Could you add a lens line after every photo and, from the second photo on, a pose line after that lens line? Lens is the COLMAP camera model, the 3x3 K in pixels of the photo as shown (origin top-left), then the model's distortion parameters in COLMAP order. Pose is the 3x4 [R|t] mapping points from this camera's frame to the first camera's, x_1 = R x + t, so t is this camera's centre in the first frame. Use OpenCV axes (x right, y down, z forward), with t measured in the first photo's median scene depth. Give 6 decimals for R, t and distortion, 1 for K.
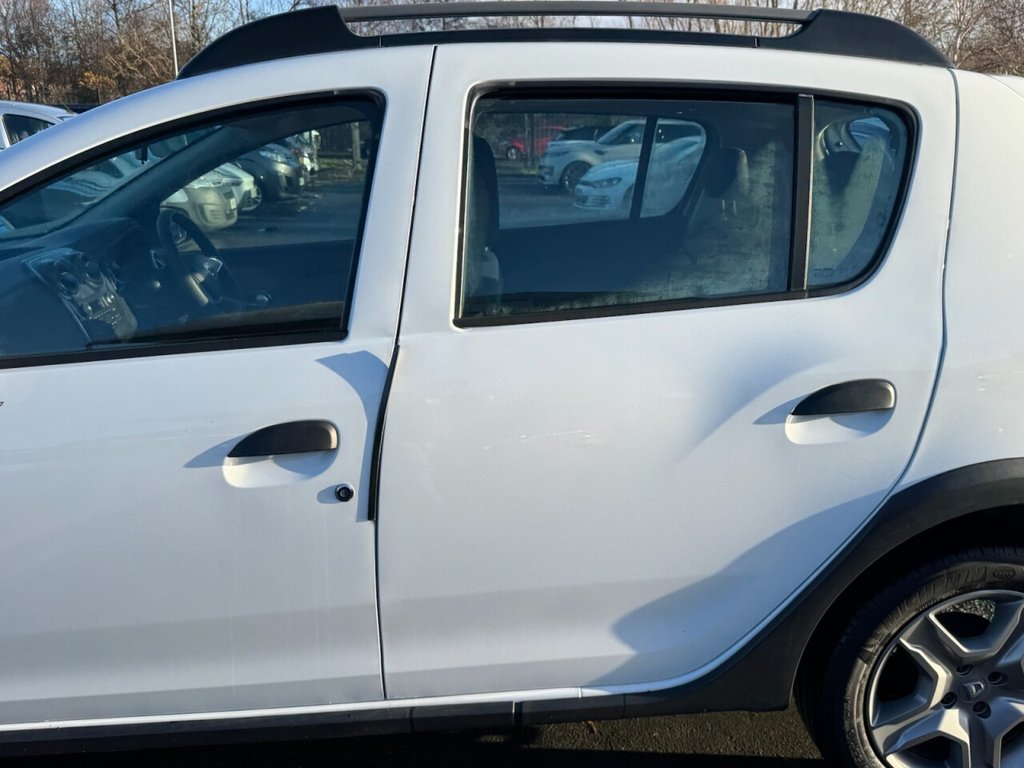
lens RADIAL K [[925.6, 0, 512.0], [0, 925.6, 384.0], [0, 0, 1]] dist [0.100898, -0.169289]
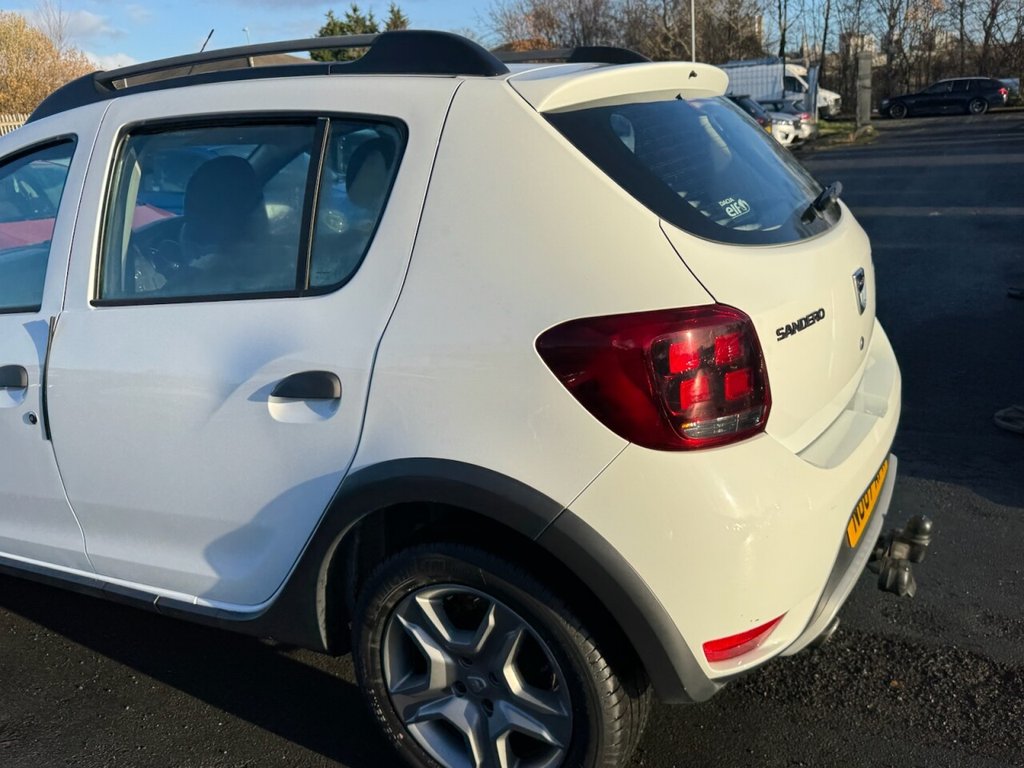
lens RADIAL K [[929.4, 0, 500.9], [0, 929.4, 368.0], [0, 0, 1]] dist [0.097793, -0.186191]
pose [[0.829774, 0.083400, -0.551832, 1.093155], [-0.074029, 0.996482, 0.039286, -0.063310], [0.553168, 0.008253, 0.833029, 0.166829]]
